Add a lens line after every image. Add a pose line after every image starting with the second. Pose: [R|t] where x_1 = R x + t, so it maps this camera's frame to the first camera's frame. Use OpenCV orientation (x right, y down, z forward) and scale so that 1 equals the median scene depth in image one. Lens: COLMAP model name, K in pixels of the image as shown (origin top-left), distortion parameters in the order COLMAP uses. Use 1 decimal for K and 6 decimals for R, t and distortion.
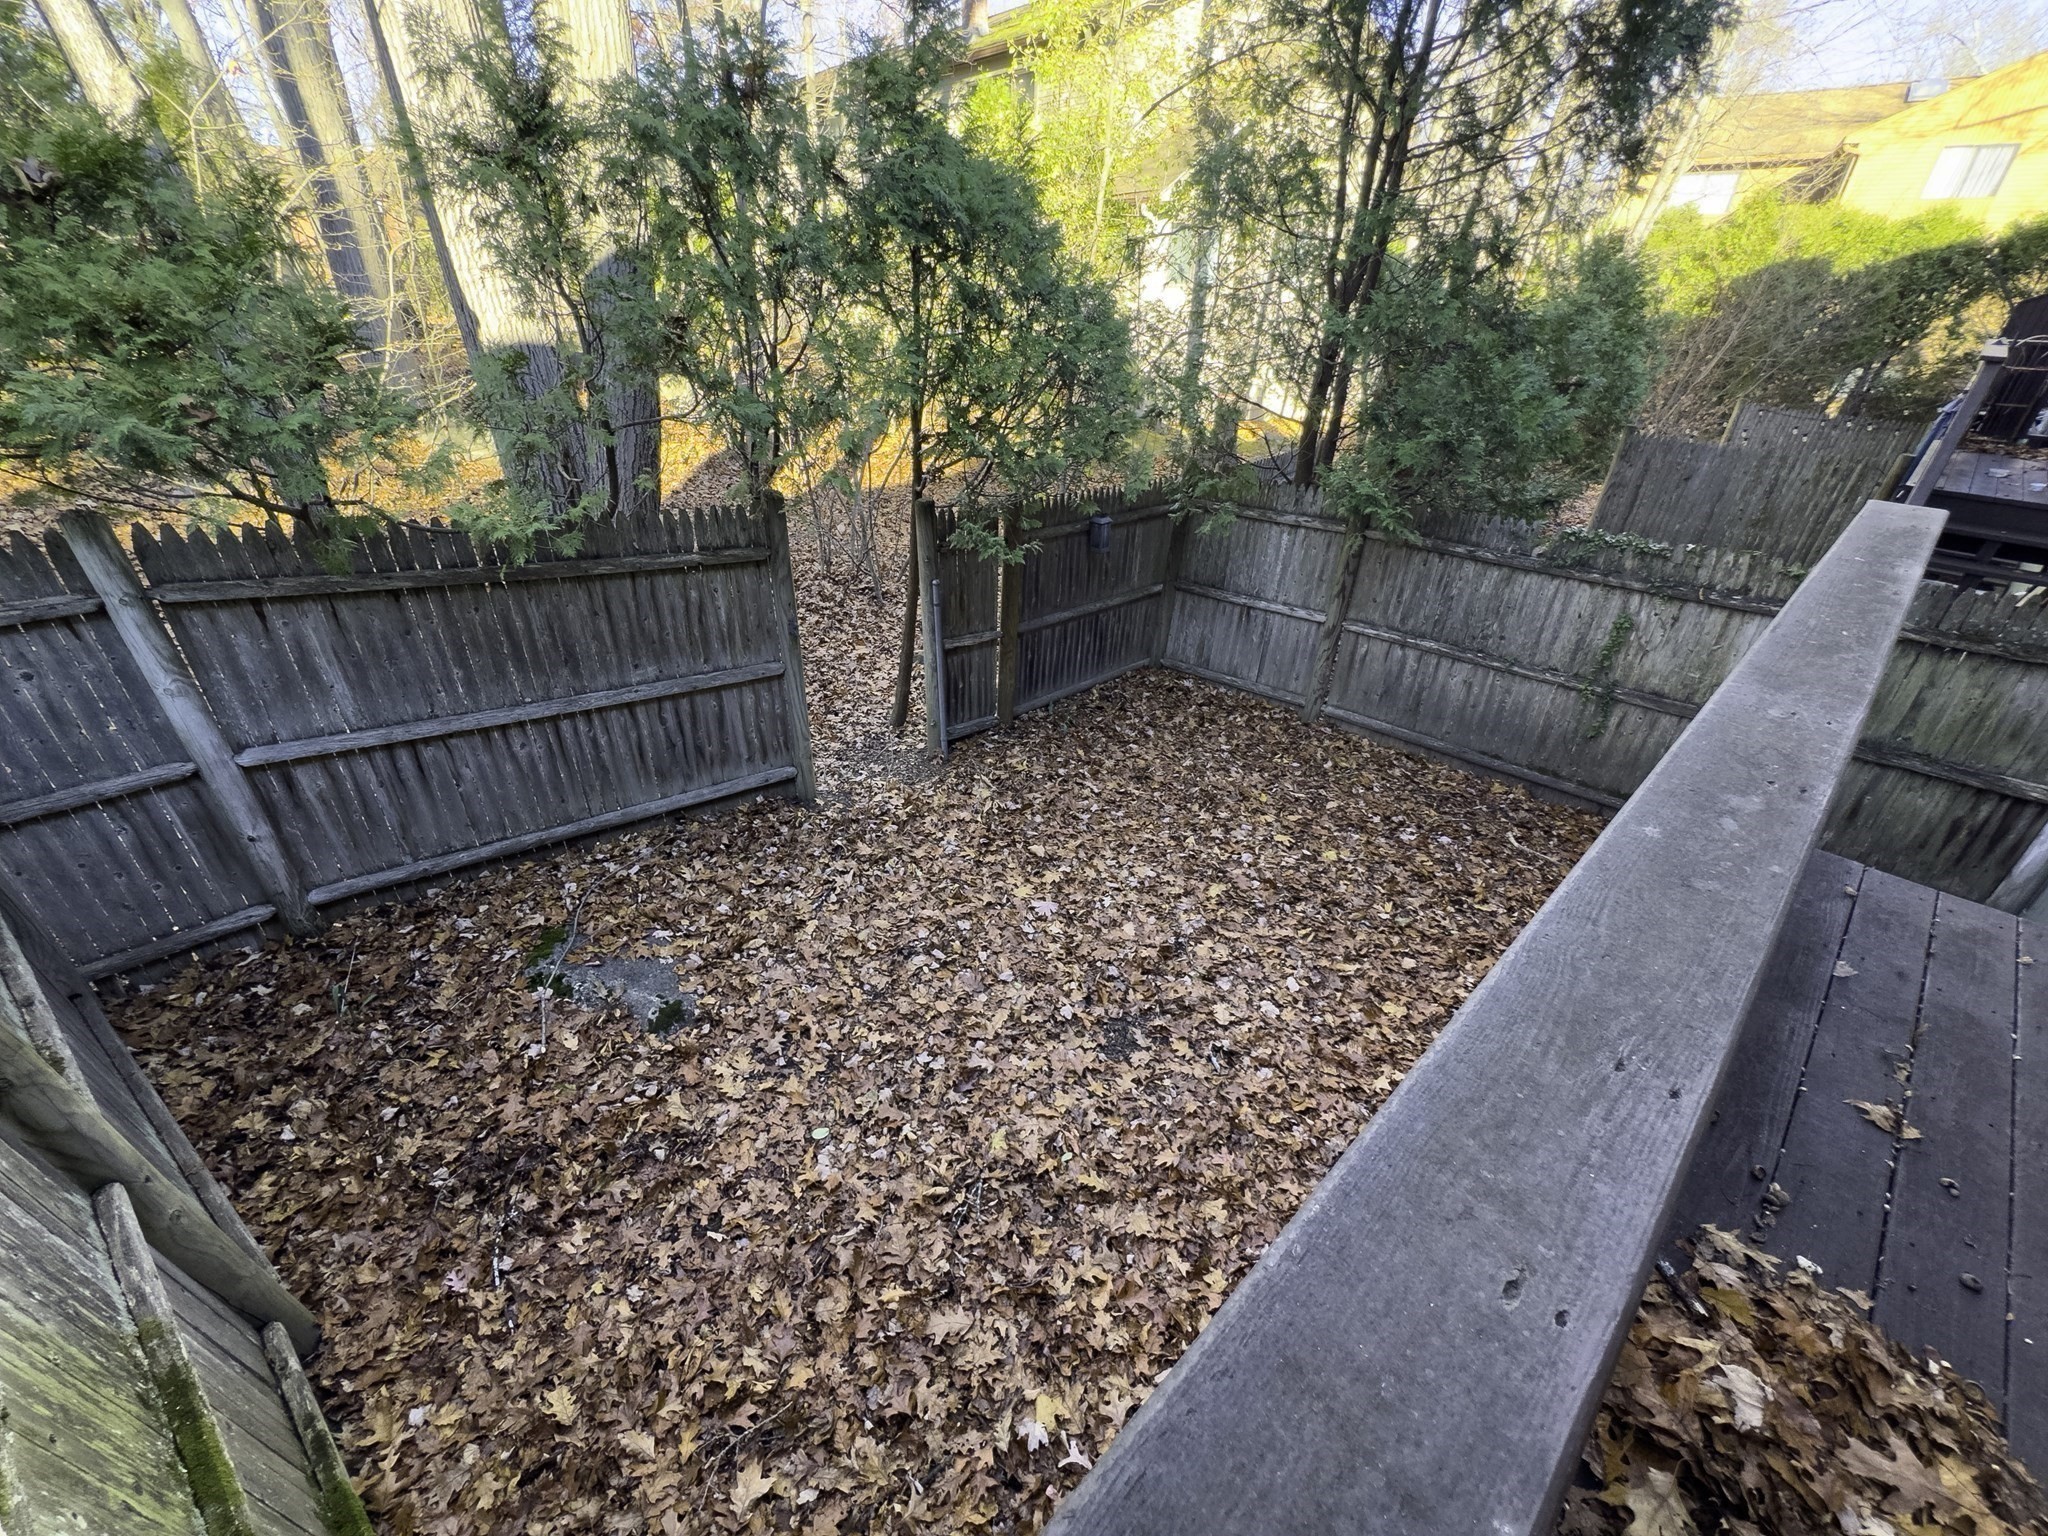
lens RADIAL K [[815.5, 0, 1021.5], [0, 815.5, 768.1], [0, 0, 1]] dist [-0.002546, 0.000208]
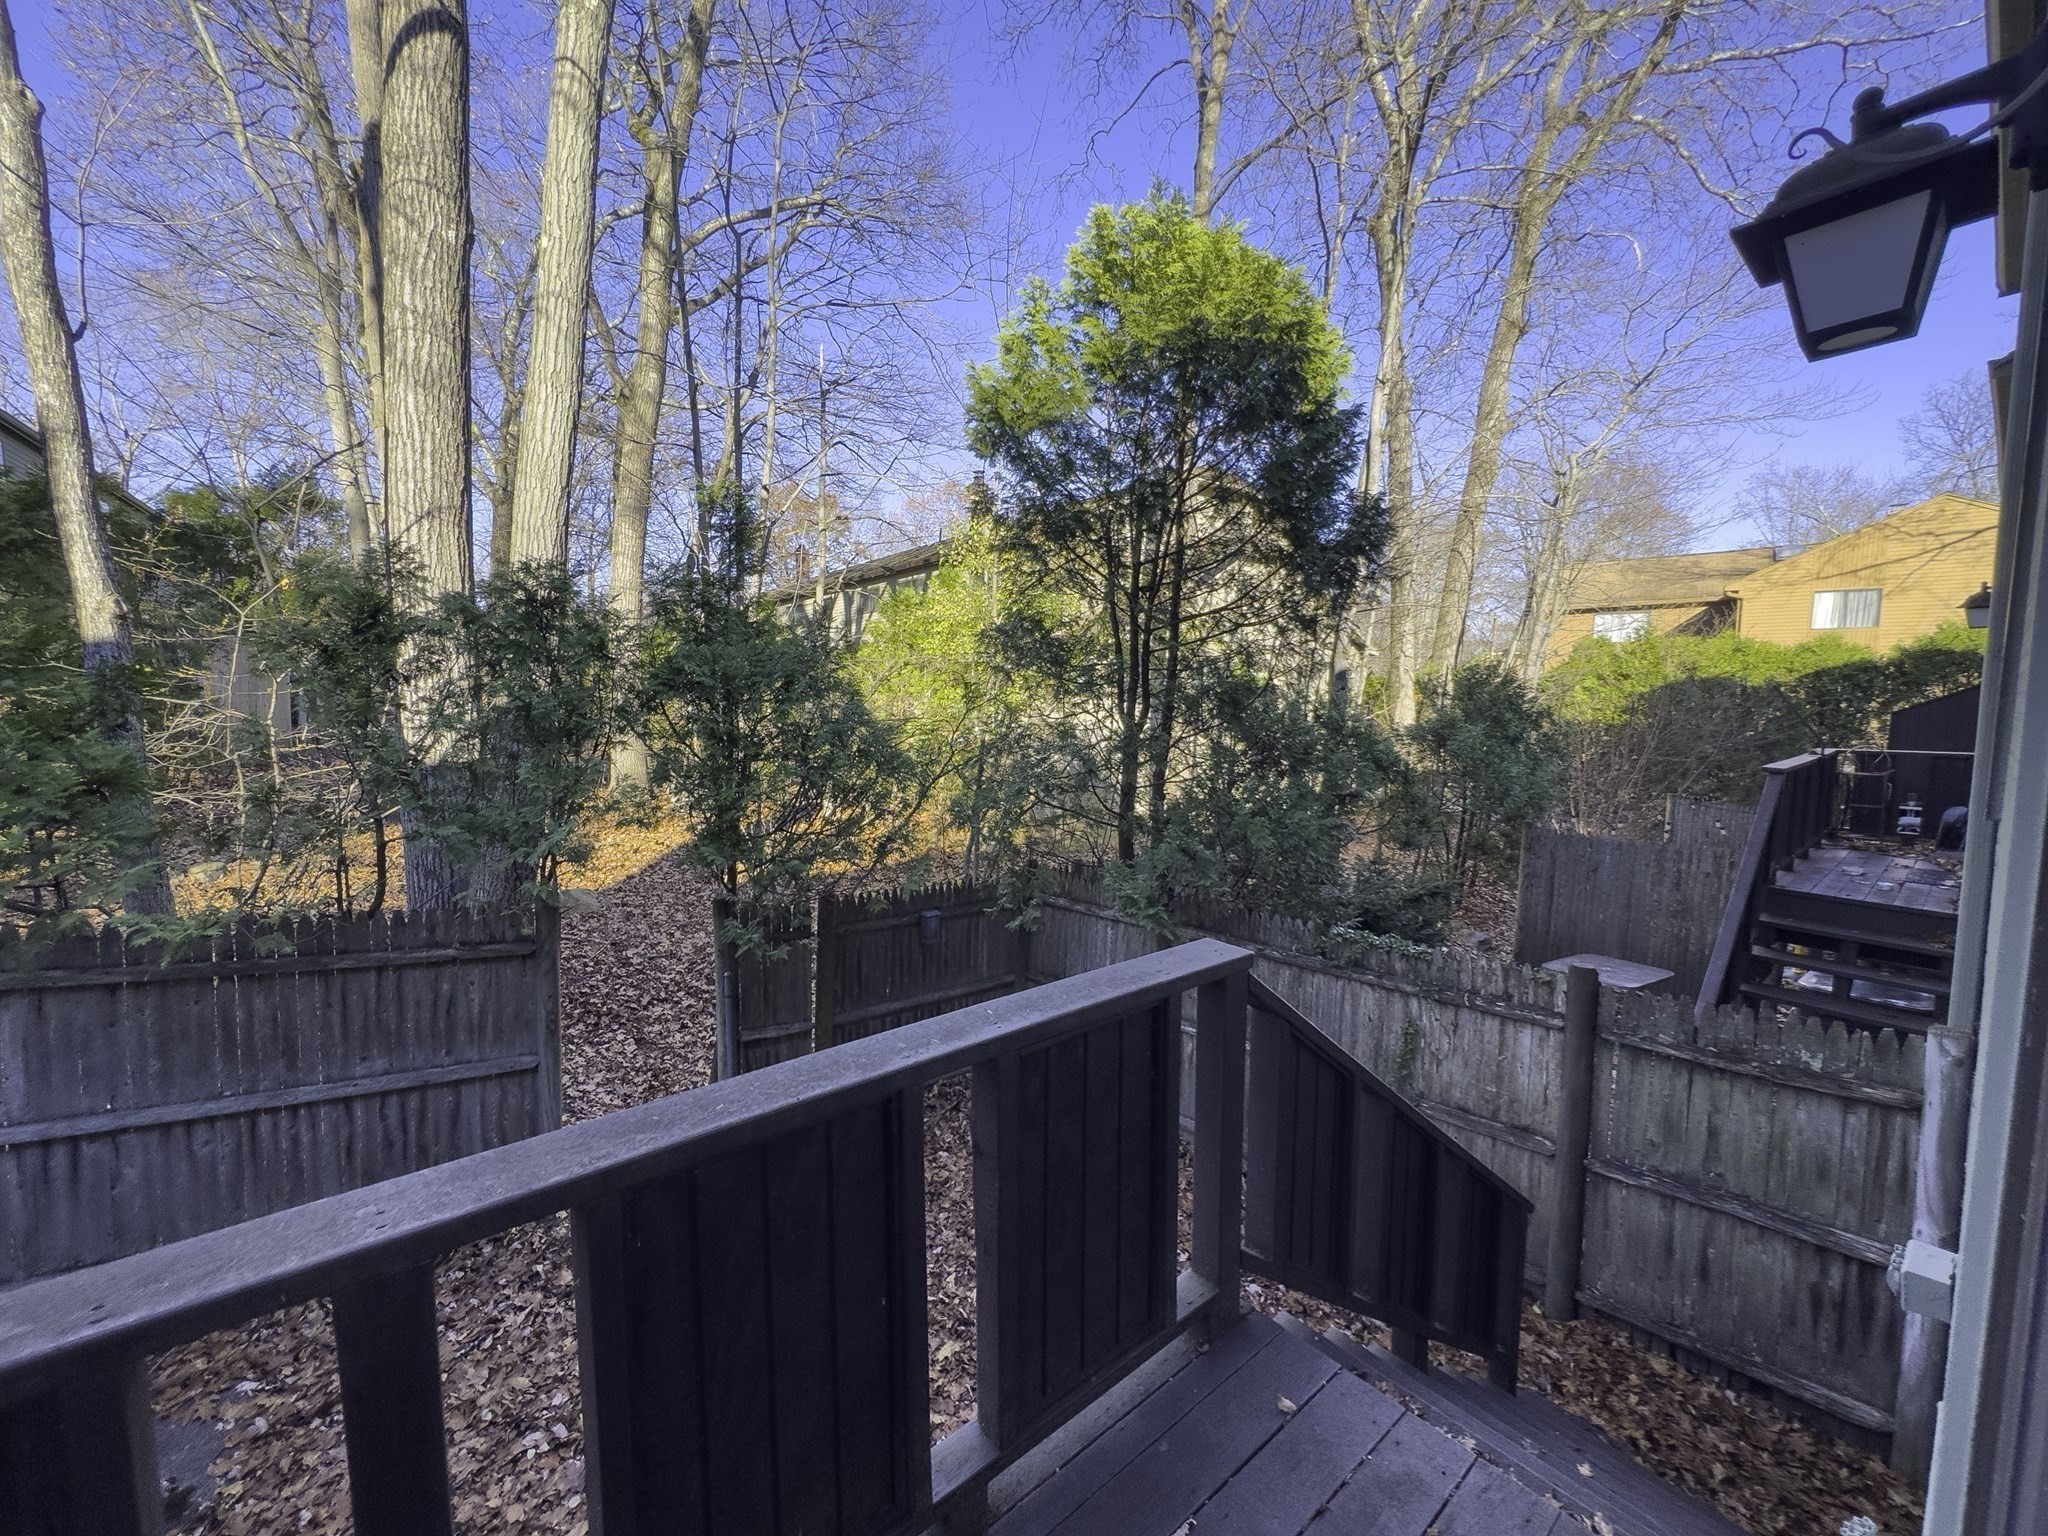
lens RADIAL K [[815.5, 0, 1021.5], [0, 815.5, 768.1], [0, 0, 1]] dist [-0.002546, 0.000208]
pose [[0.997787, -0.003765, -0.066382, 0.397799], [-0.025406, 0.901051, -0.432968, -0.032600], [0.061444, 0.433697, 0.898962, -0.013357]]
